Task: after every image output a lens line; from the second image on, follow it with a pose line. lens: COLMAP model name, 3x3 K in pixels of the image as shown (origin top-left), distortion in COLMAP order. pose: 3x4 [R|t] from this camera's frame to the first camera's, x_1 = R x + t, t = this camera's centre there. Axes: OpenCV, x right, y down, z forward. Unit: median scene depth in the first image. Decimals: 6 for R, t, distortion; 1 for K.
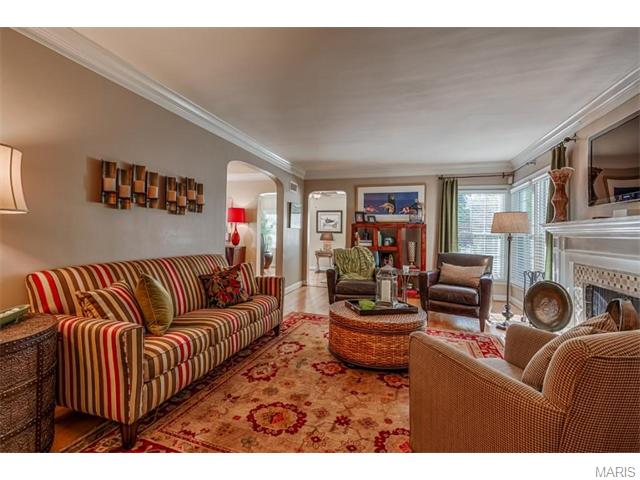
lens RADIAL K [[301.0, 0, 318.7], [0, 301.0, 241.3], [0, 0, 1]] dist [-0.002075, -0.000196]
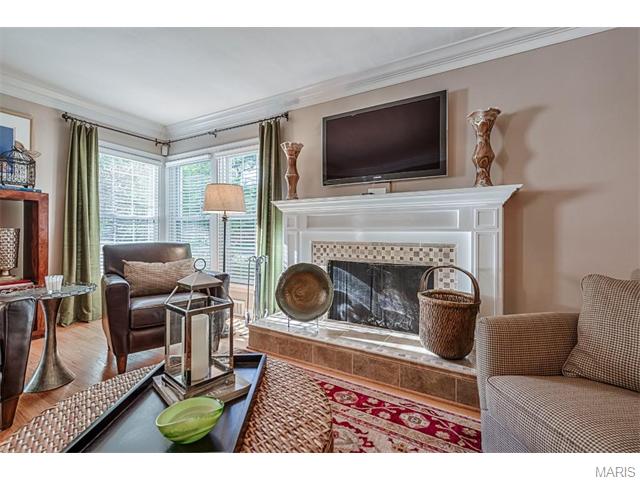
lens RADIAL K [[298.9, 0, 320.8], [0, 298.9, 227.4], [0, 0, 1]] dist [0.034123, 0.000159]
pose [[0.239292, -0.005864, 0.970930, -0.065261], [0.029089, 0.999576, -0.001132, 0.019497], [-0.970512, 0.028514, 0.239361, 0.541455]]
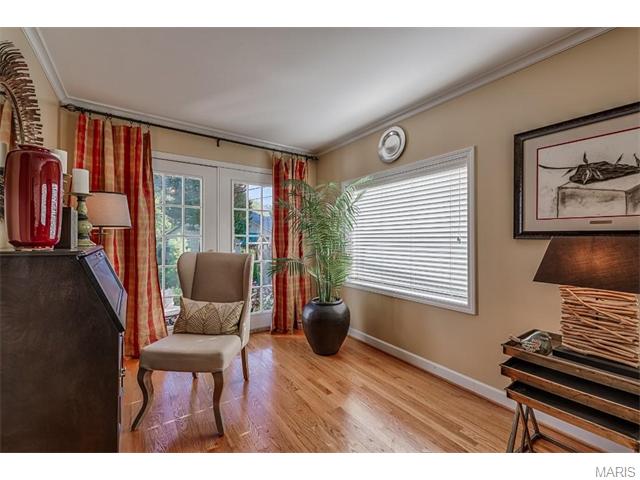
lens RADIAL K [[274.7, 0, 320.0], [0, 274.7, 240.0], [0, 0, 1]] dist [0.002087, -0.000218]
pose [[0.785745, -0.012797, -0.618418, 0.010690], [-0.003896, 0.999664, -0.025637, -0.054164], [0.618538, 0.022553, 0.785431, 1.881262]]
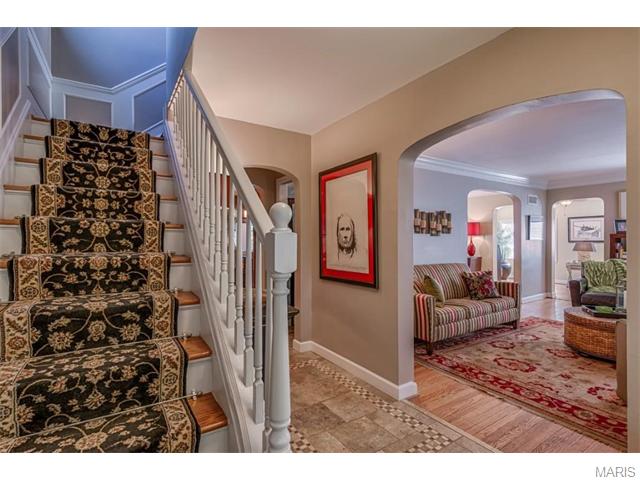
lens RADIAL K [[315.2, 0, 309.1], [0, 315.2, 238.8], [0, 0, 1]] dist [0.000003, -0.000533]
pose [[0.750822, -0.023523, -0.660086, 0.080441], [0.000490, 0.999385, -0.035056, -0.016440], [0.660504, 0.025998, 0.750372, -0.486322]]
